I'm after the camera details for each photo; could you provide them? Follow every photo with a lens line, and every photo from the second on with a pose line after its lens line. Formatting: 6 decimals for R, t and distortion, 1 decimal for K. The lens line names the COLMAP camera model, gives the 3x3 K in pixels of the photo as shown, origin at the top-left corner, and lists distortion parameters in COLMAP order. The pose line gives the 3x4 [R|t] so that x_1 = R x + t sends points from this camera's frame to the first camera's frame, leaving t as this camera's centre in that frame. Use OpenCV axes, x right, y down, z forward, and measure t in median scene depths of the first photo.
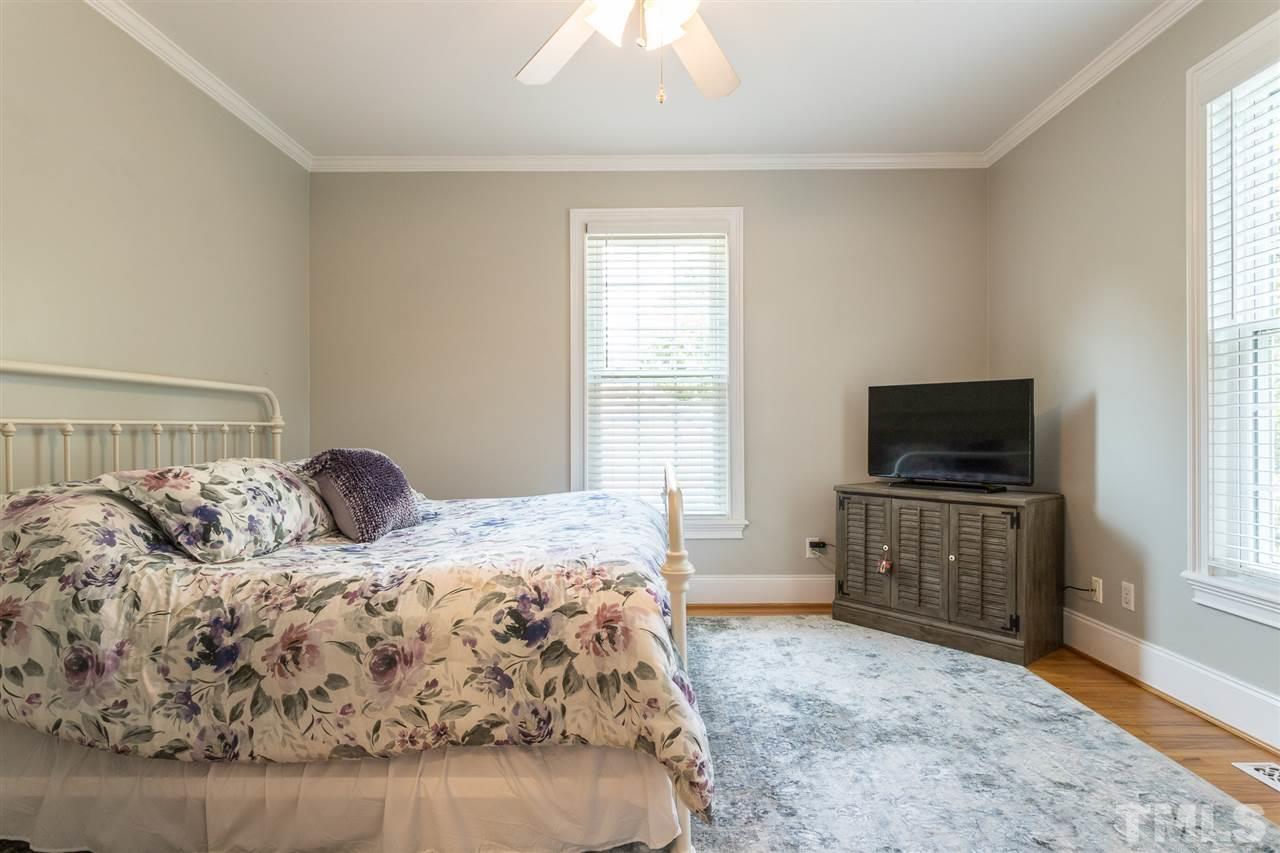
lens RADIAL K [[695.0, 0, 640.7], [0, 695.0, 442.0], [0, 0, 1]] dist [-0.004726, -0.000106]
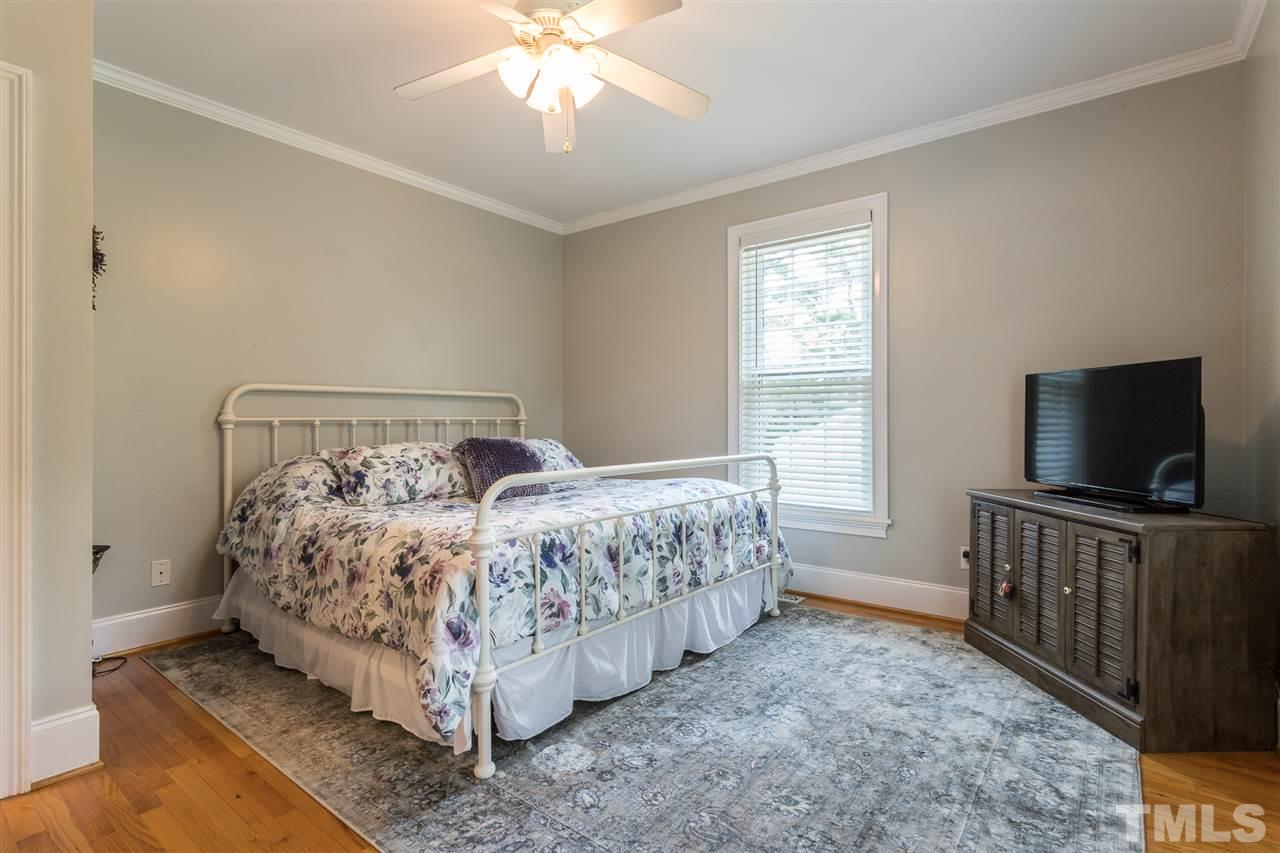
lens RADIAL K [[613.2, 0, 636.3], [0, 613.2, 433.5], [0, 0, 1]] dist [-0.001454, 0.000149]
pose [[0.794169, 0.015977, -0.607487, 0.510452], [-0.012973, 0.999872, 0.009337, -0.012117], [0.607559, 0.000465, 0.794275, 0.159750]]
